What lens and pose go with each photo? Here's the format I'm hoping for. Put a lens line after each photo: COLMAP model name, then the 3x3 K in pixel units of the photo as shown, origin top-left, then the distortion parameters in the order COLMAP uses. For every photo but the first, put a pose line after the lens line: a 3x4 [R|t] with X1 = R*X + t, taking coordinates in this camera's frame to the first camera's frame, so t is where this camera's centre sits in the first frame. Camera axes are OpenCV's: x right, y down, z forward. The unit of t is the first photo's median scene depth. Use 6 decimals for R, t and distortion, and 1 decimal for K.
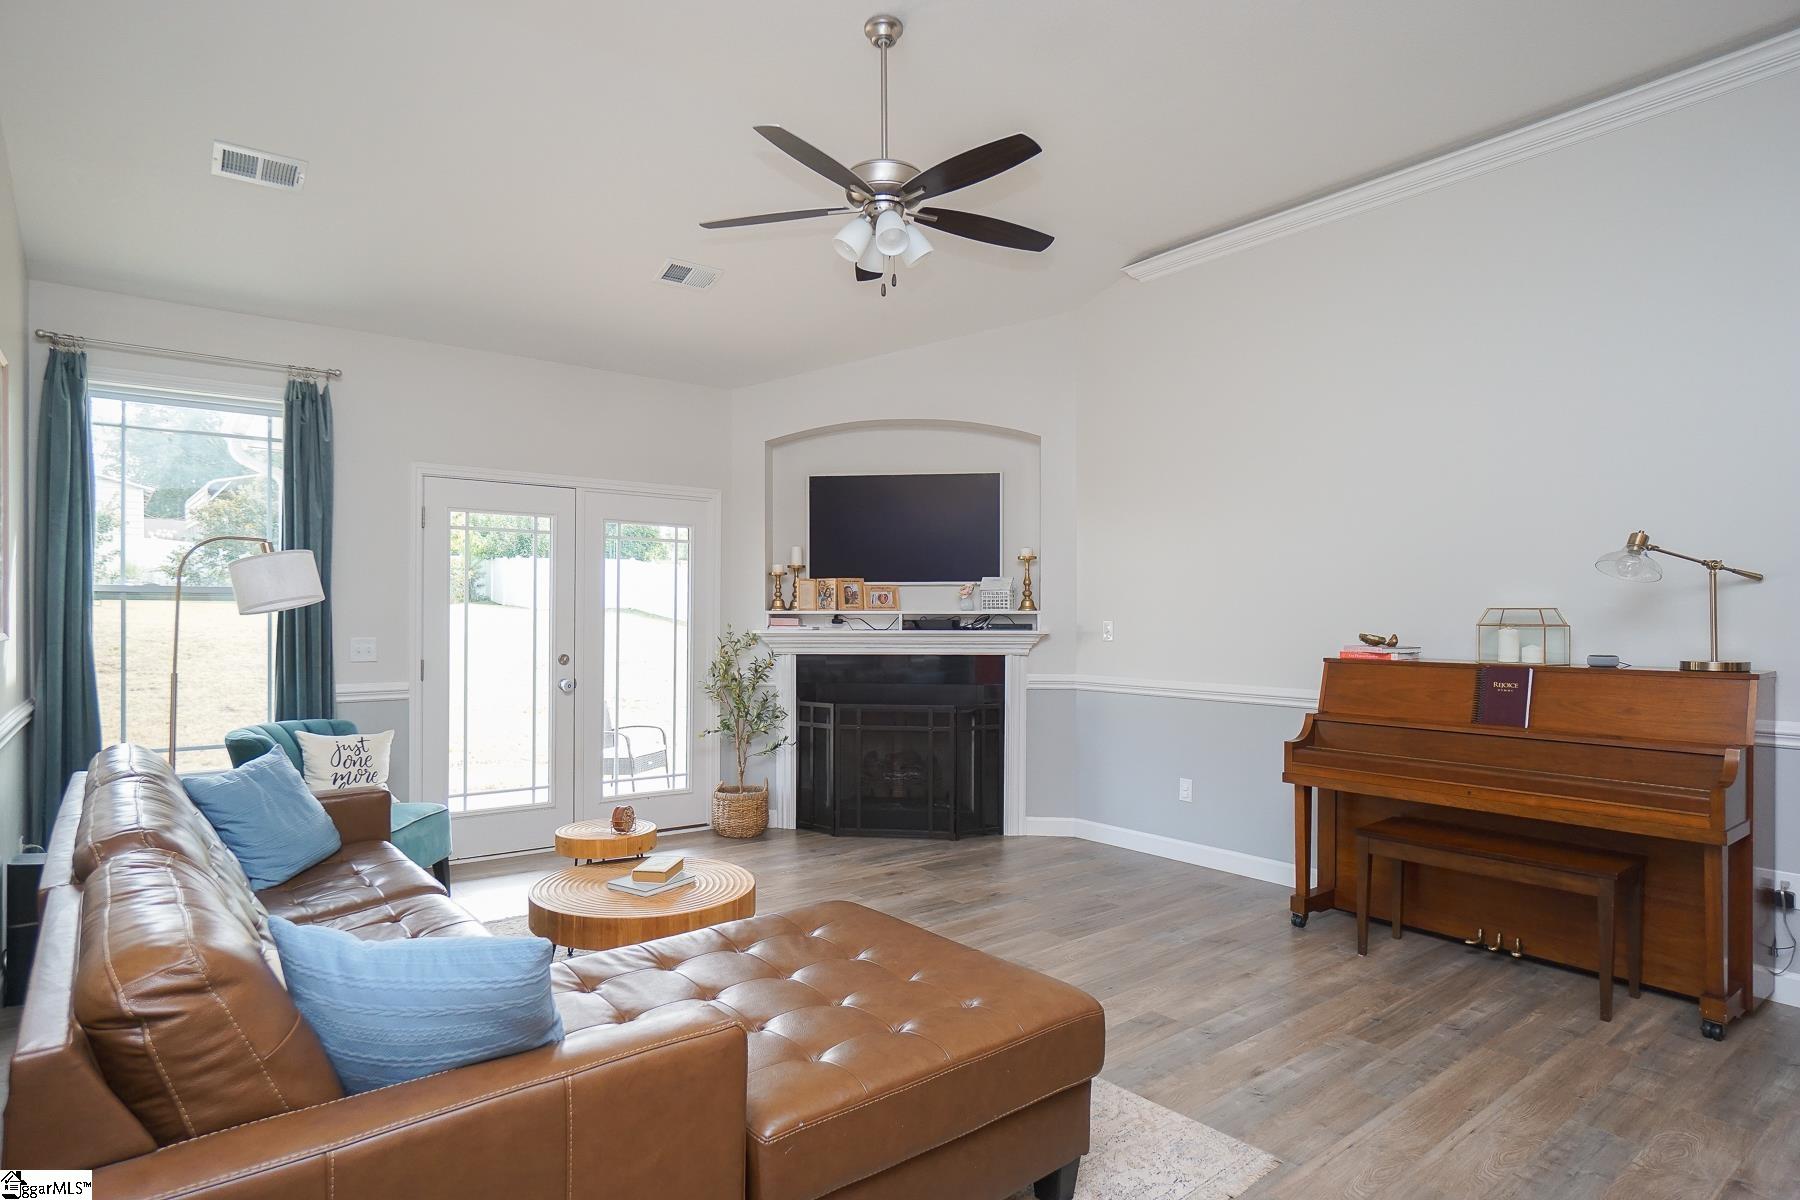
lens RADIAL K [[978.0, 0, 896.6], [0, 978.0, 616.9], [0, 0, 1]] dist [-0.064896, 0.041875]
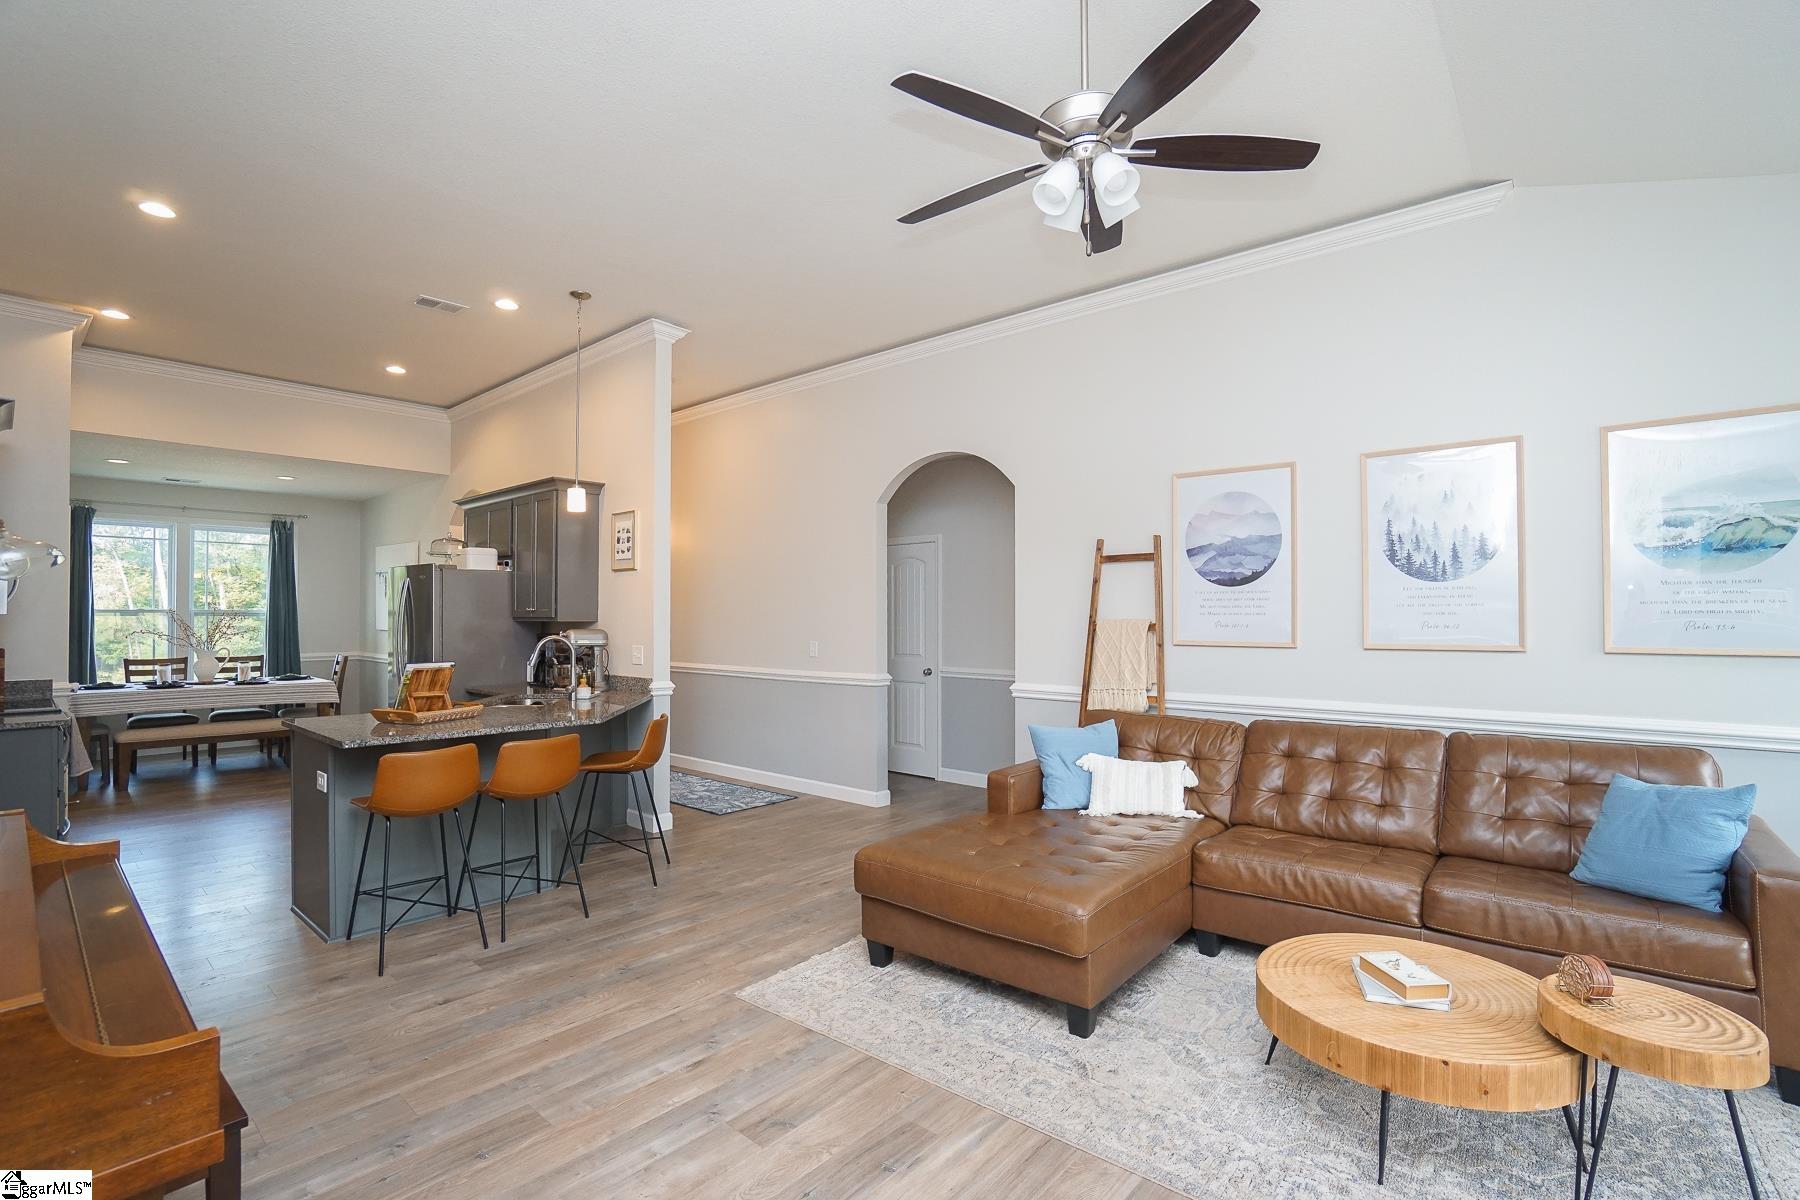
lens RADIAL K [[815.6, 0, 897.7], [0, 815.6, 618.6], [0, 0, 1]] dist [-0.047132, 0.000253]
pose [[-0.981432, 0.000543, -0.191811, 0.155600], [0.000199, 0.999998, 0.001816, -0.011108], [0.191811, 0.001745, -0.981430, 0.915080]]
